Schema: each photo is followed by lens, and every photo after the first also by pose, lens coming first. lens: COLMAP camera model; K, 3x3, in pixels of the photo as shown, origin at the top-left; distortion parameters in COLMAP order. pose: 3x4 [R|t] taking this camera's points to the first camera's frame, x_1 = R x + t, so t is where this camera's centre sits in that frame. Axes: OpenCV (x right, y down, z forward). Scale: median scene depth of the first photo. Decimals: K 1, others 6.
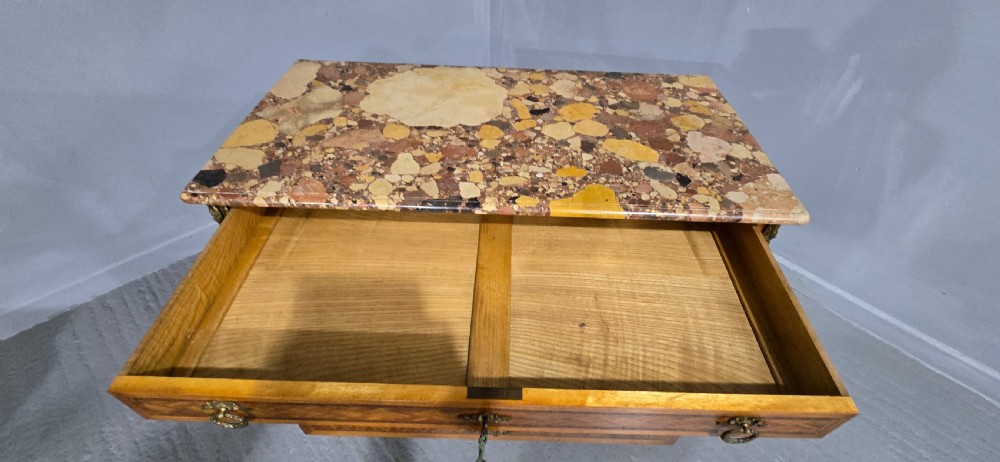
lens RADIAL K [[436.9, 0, 506.0], [0, 436.9, 235.7], [0, 0, 1]] dist [-0.004241, 0.000808]
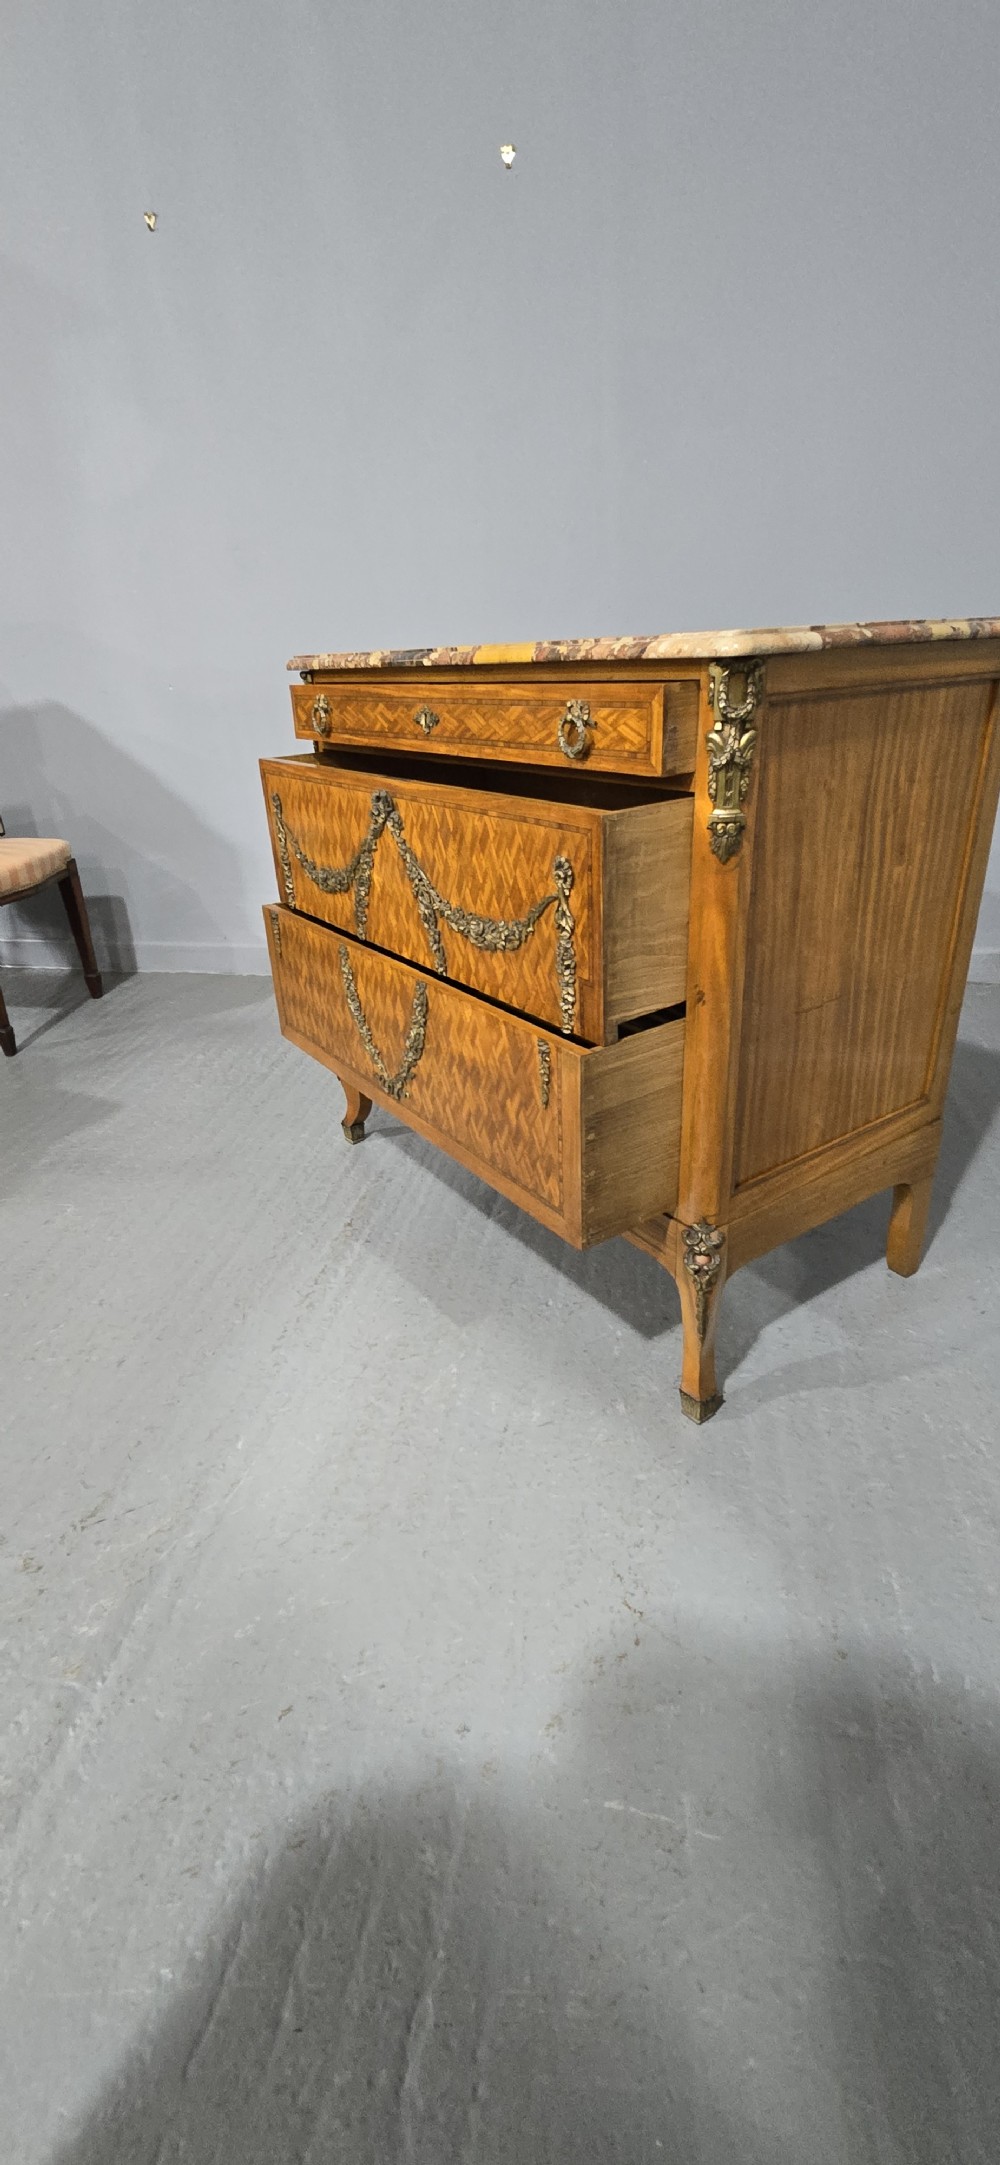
lens RADIAL K [[945.9, 0, 492.7], [0, 945.9, 1092.6], [0, 0, 1]] dist [-0.004241, 0.000808]
pose [[0.573661, 0.295205, -0.764046, 1.406375], [-0.522015, 0.850584, -0.063299, 0.597909], [0.631200, 0.435156, 0.642048, 0.253772]]
